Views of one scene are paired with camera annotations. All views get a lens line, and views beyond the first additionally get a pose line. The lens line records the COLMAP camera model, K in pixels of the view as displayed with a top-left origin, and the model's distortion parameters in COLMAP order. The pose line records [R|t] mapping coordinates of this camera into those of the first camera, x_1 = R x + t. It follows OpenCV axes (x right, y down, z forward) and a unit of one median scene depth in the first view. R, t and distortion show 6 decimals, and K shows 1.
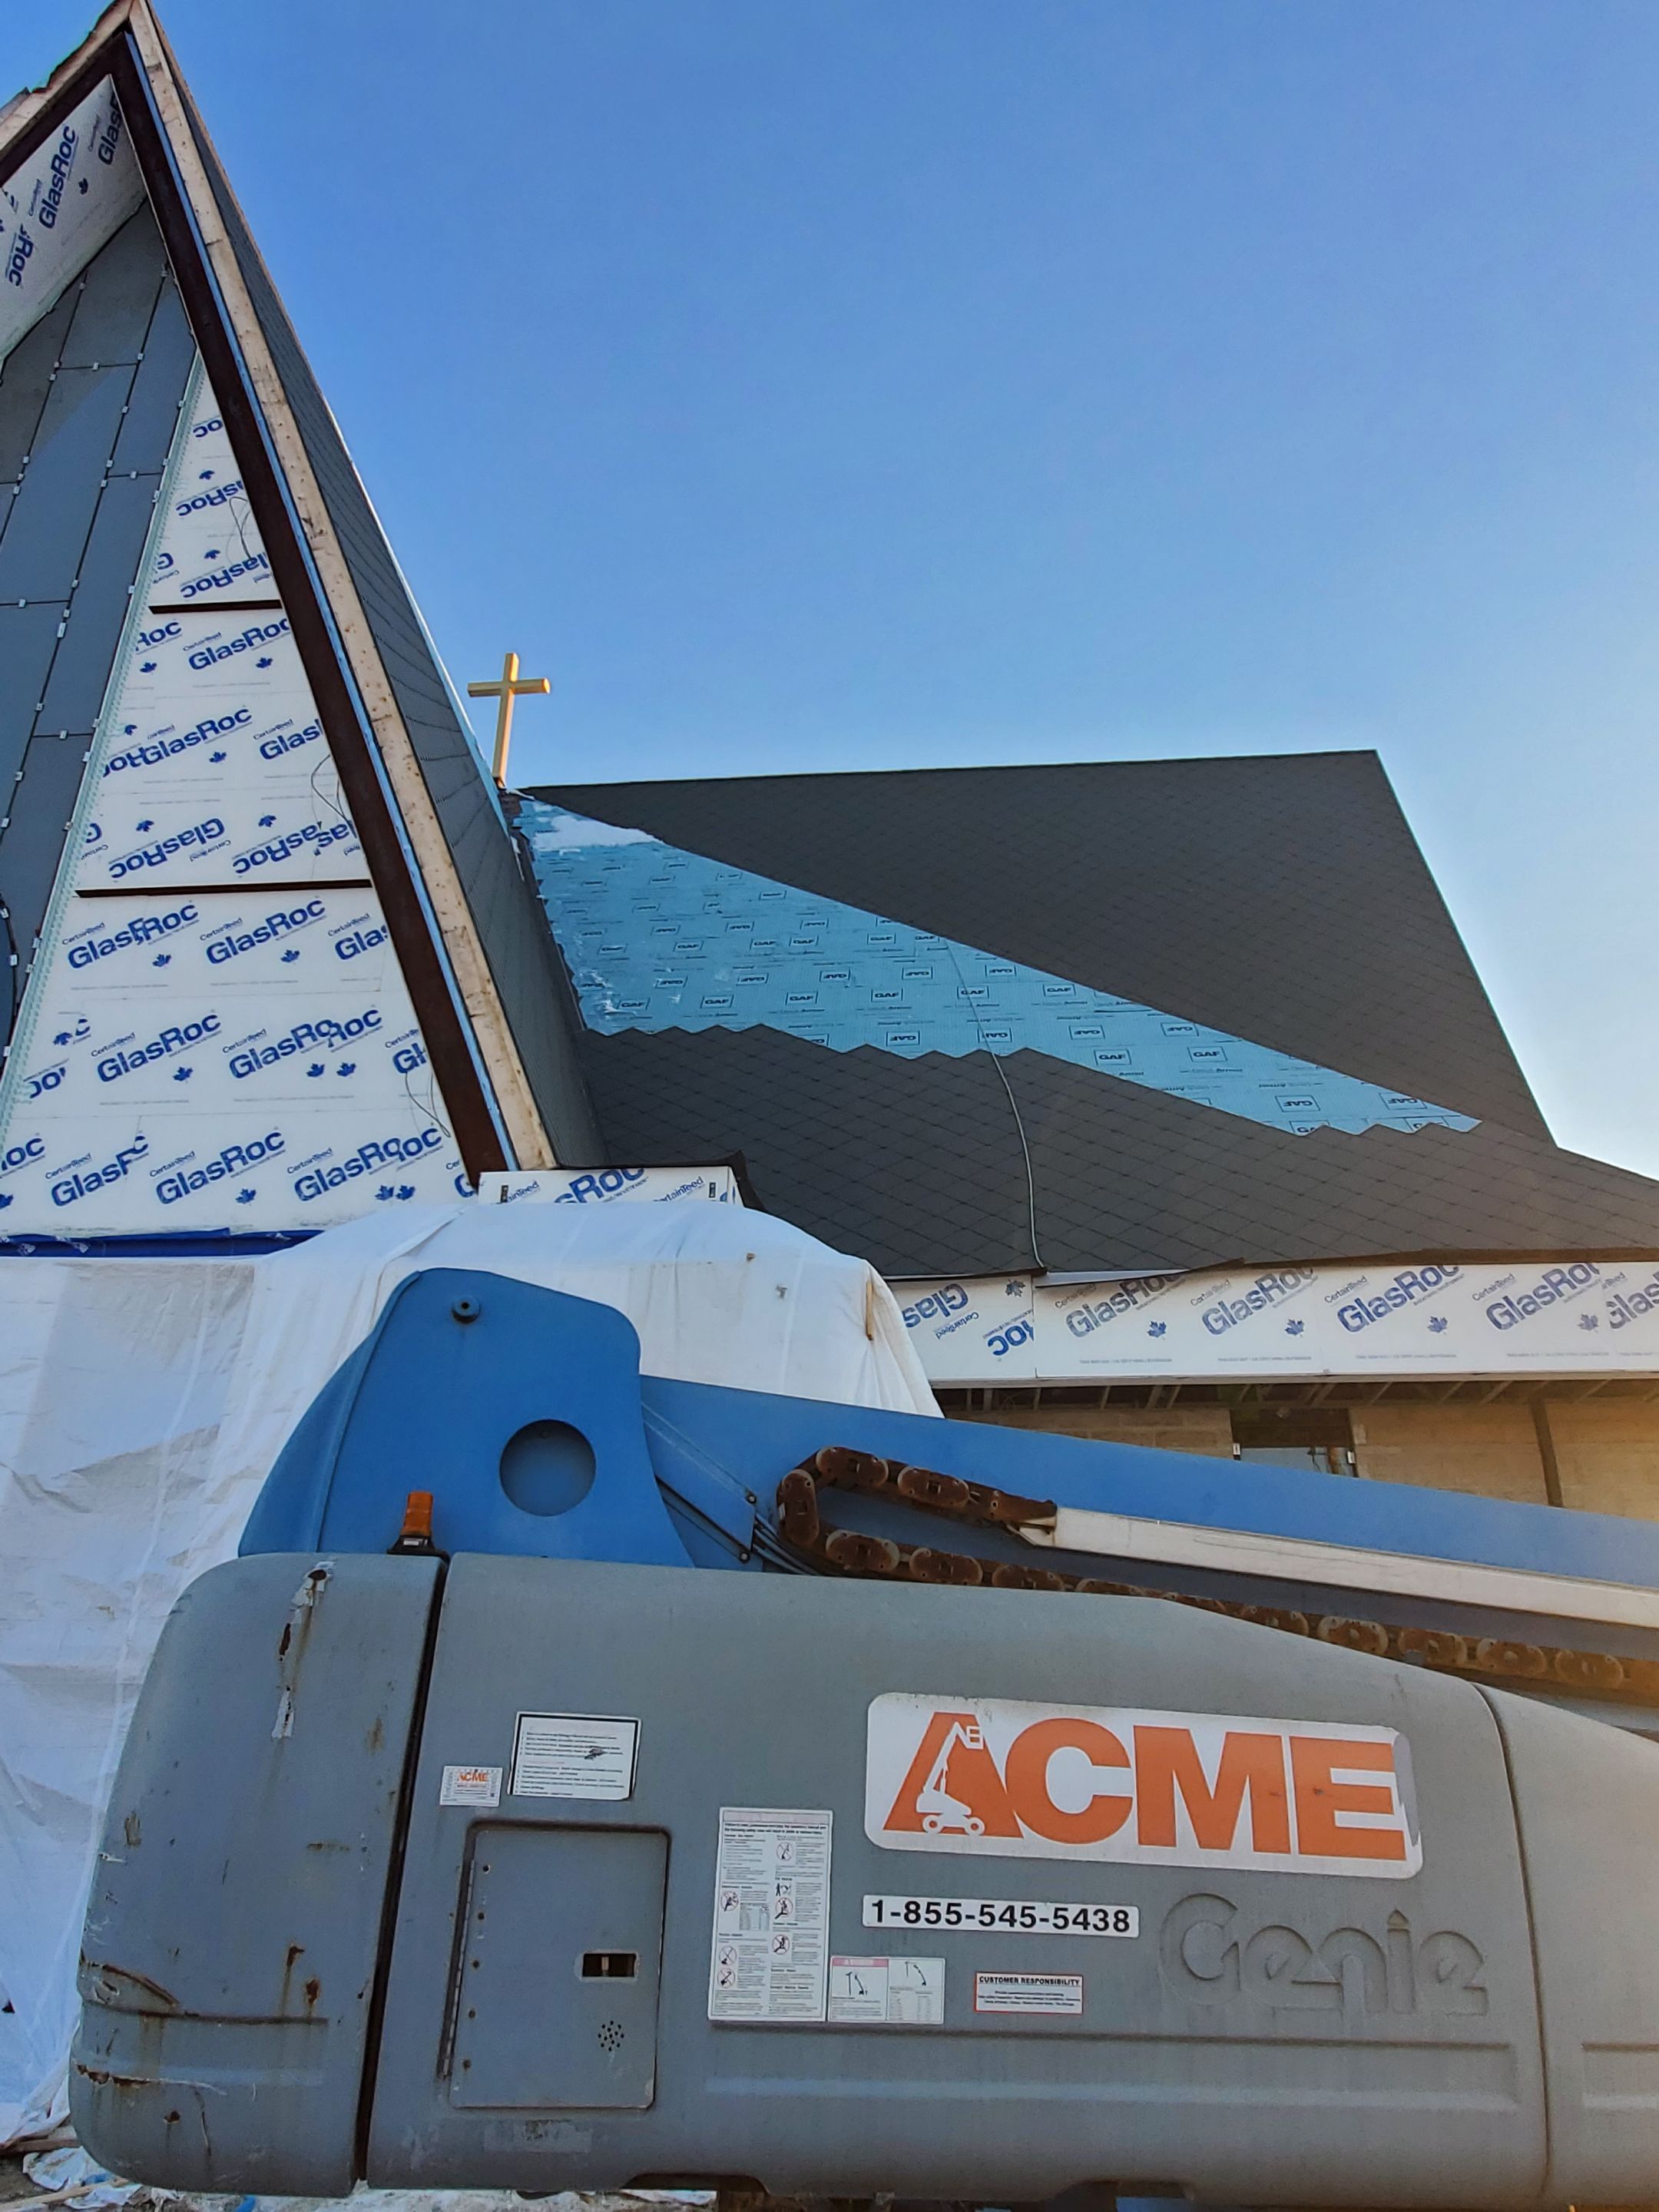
lens RADIAL K [[1449.8, 0, 829.5], [0, 1449.8, 1106.0], [0, 0, 1]] dist [0.000517, 0.000817]
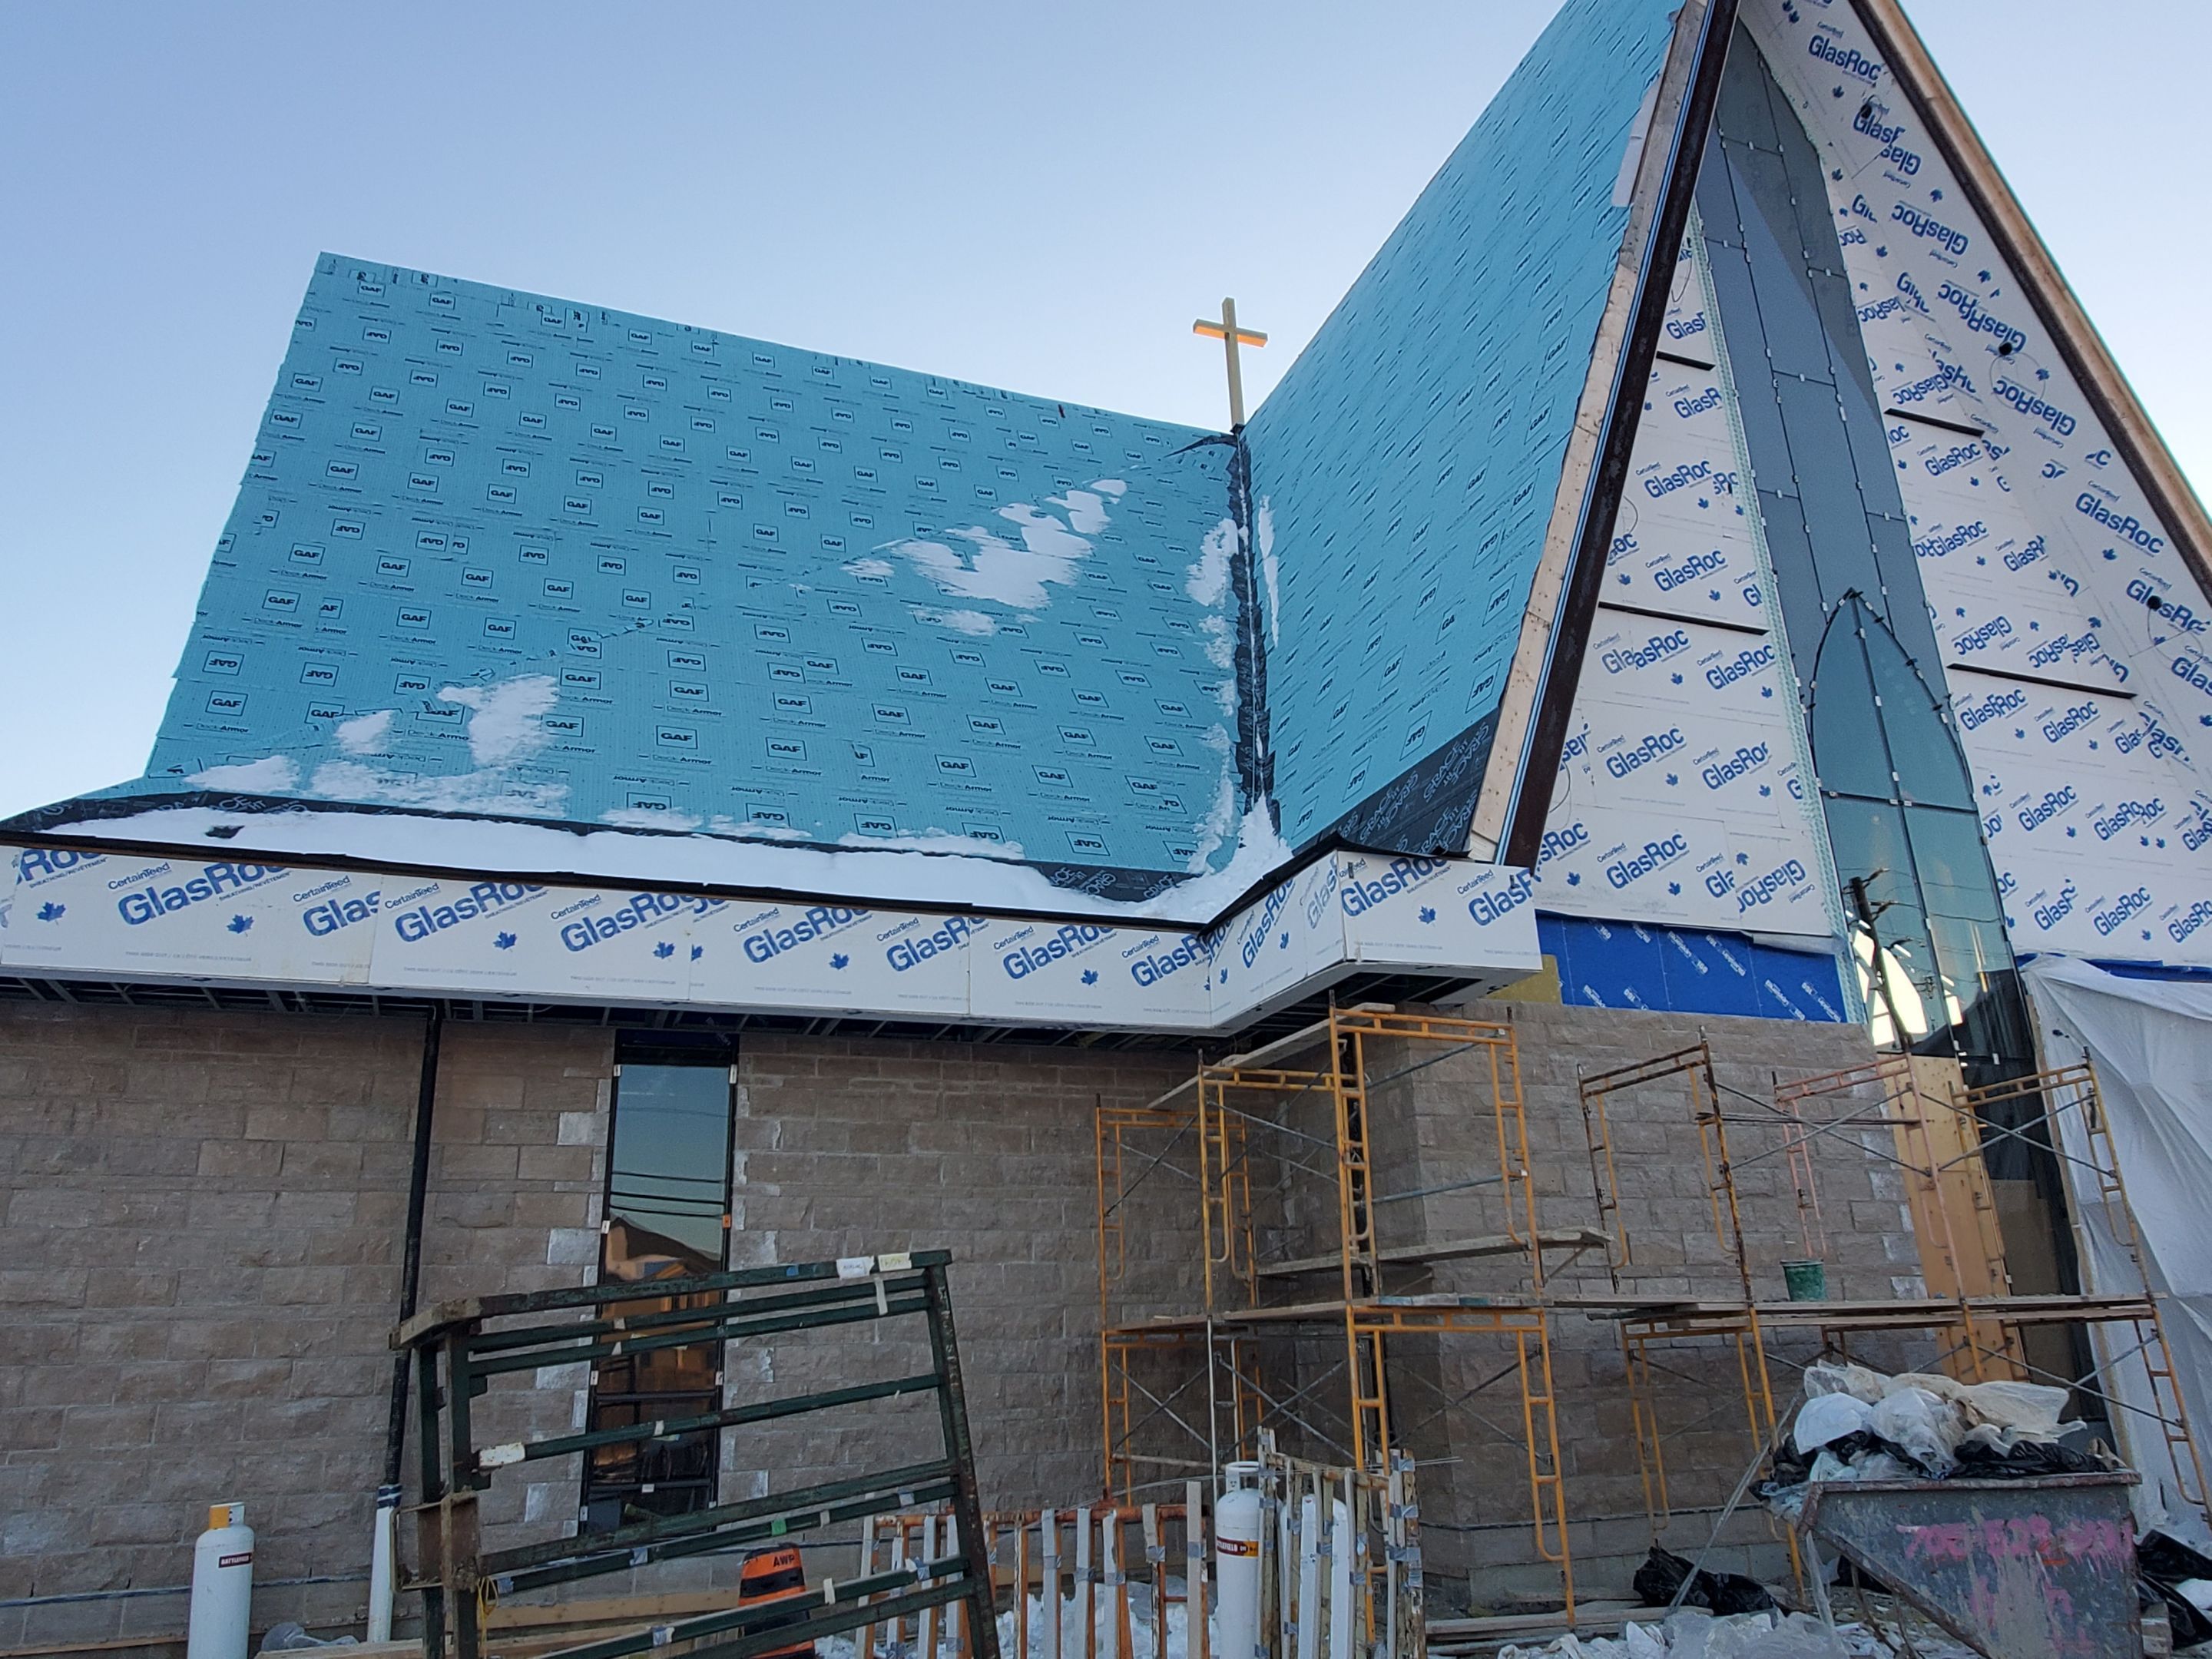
lens RADIAL K [[1524.5, 0, 1106.0], [0, 1524.5, 829.5], [0, 0, 1]] dist [0.009156, 0.003622]
pose [[0.904175, 0.111490, 0.412356, -1.696822], [-0.139572, 0.989462, 0.038517, 0.041014], [-0.403717, -0.092380, 0.910208, 0.101626]]
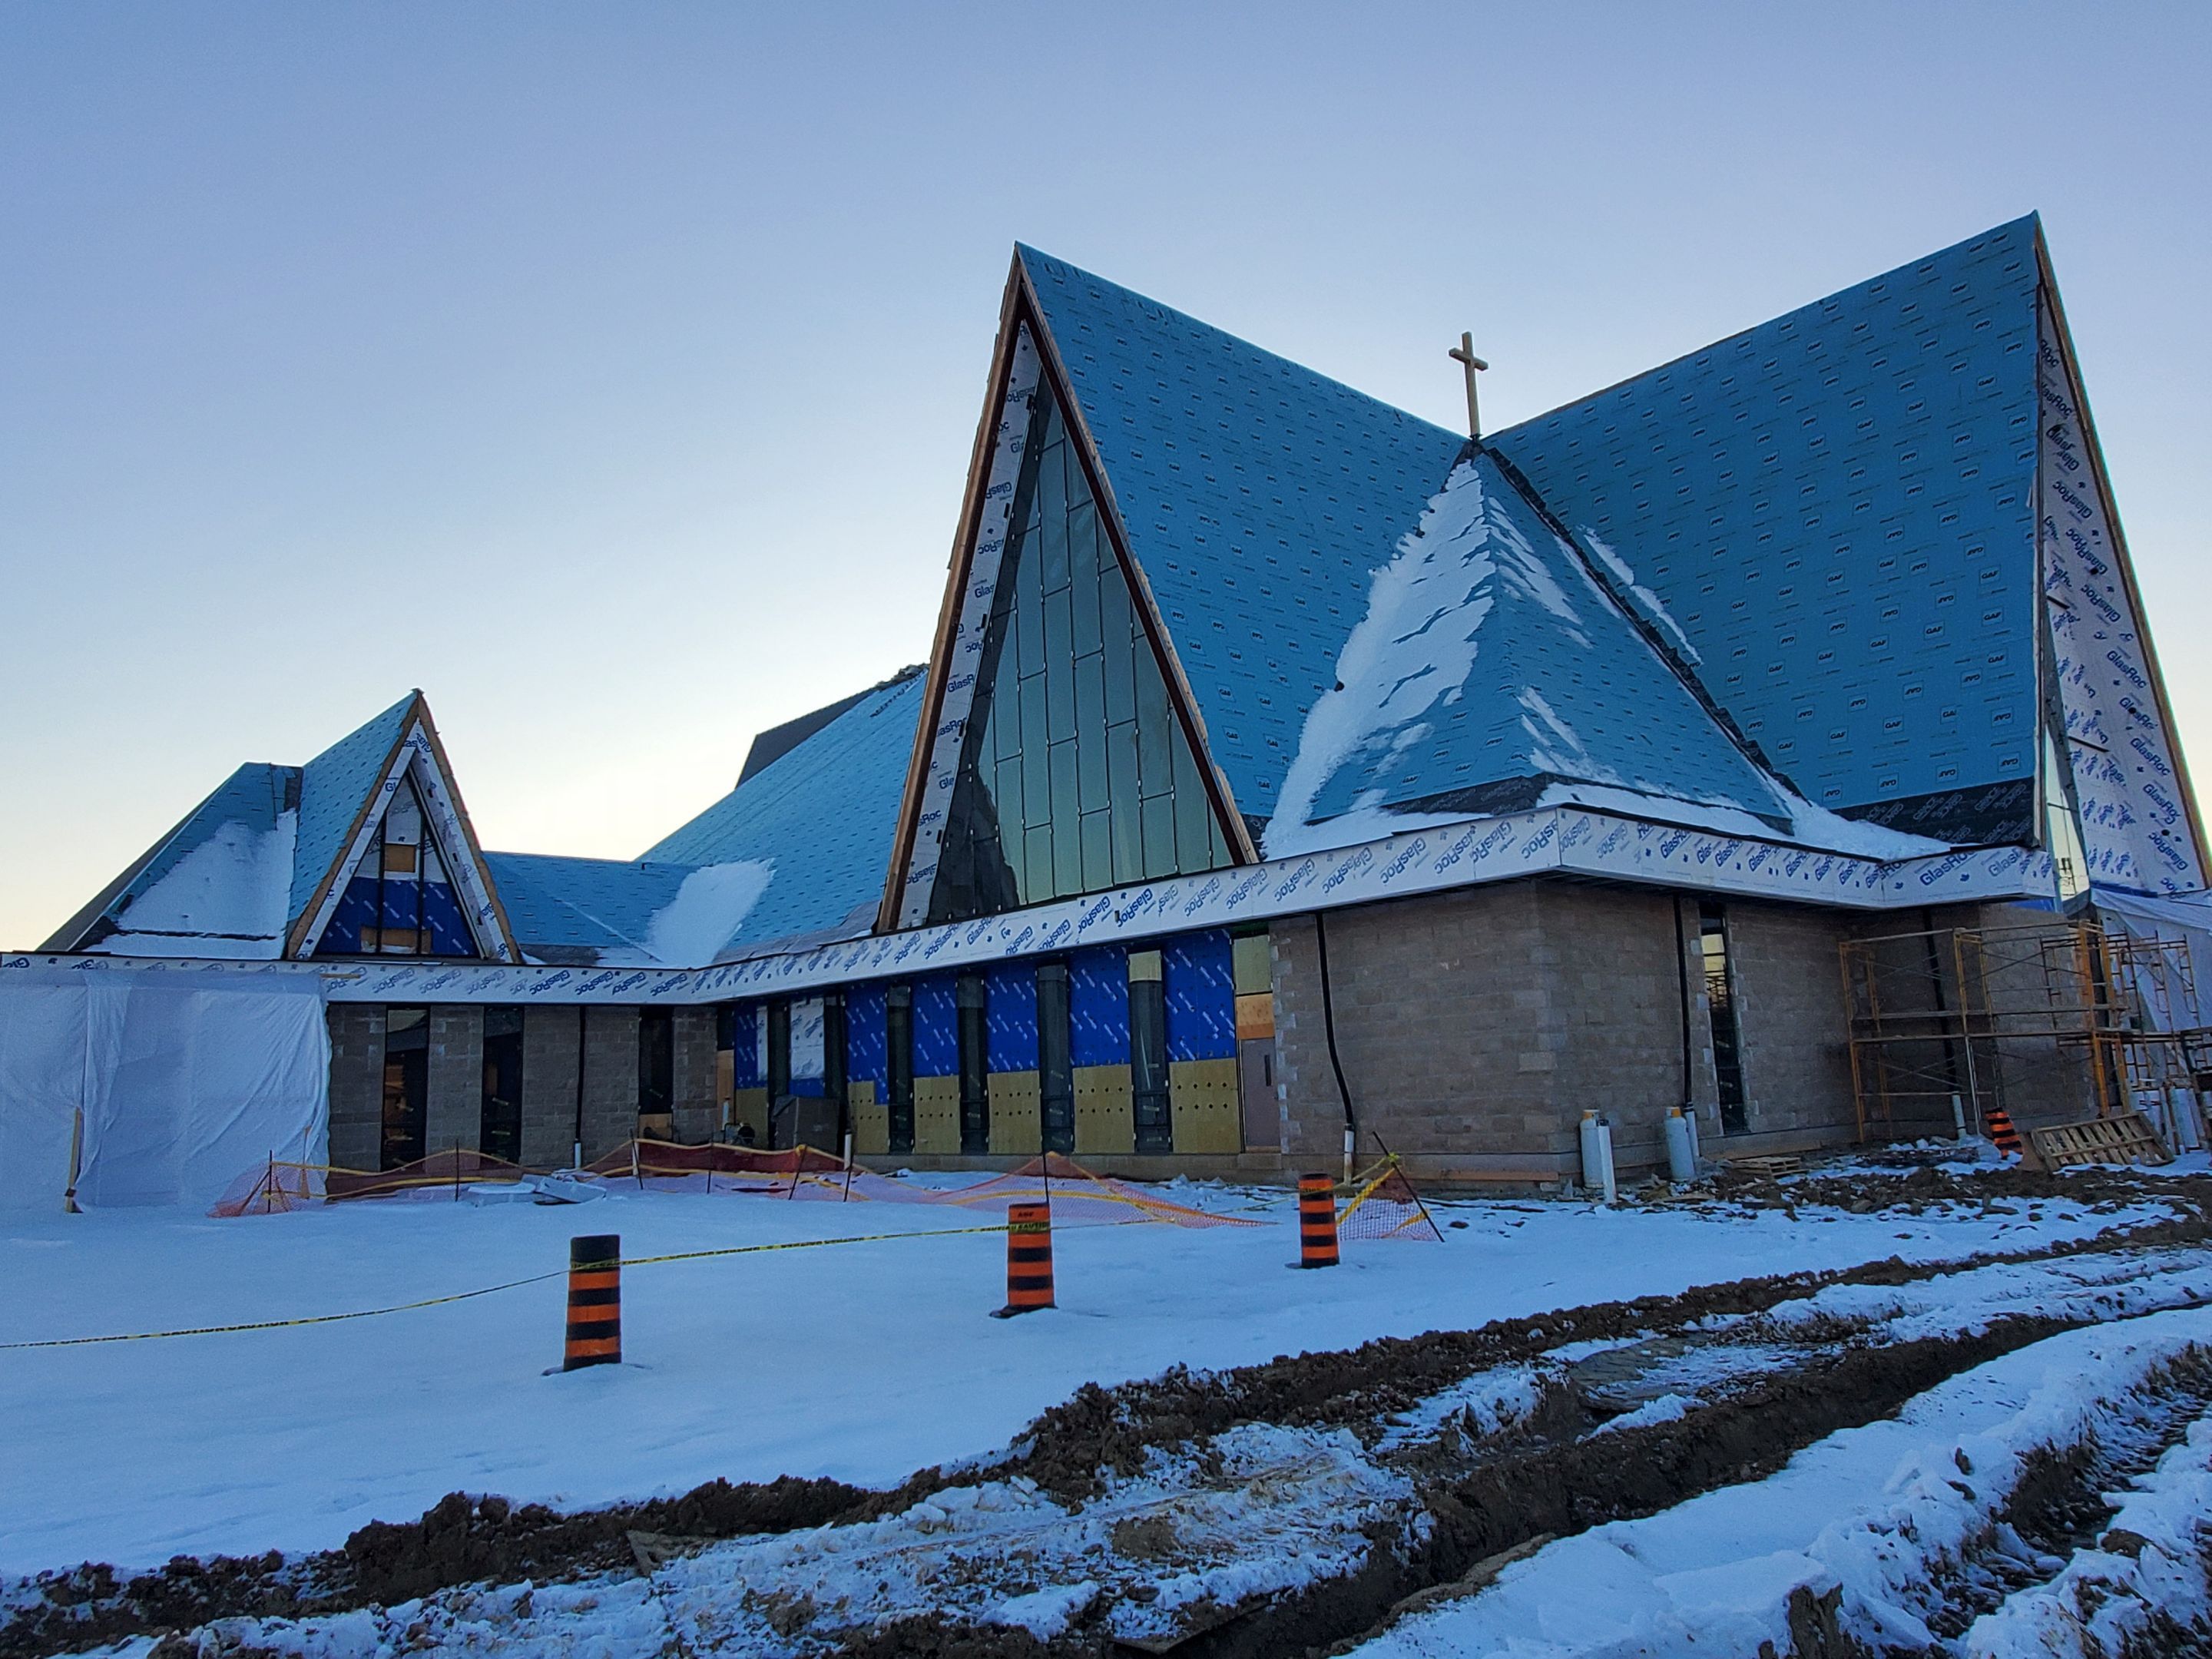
lens RADIAL K [[1524.5, 0, 1106.0], [0, 1524.5, 829.5], [0, 0, 1]] dist [0.009156, 0.003622]
pose [[0.686188, 0.091130, 0.721694, -3.420587], [-0.257985, 0.958118, 0.124309, 0.103465], [-0.680140, -0.271486, 0.680959, 0.268290]]
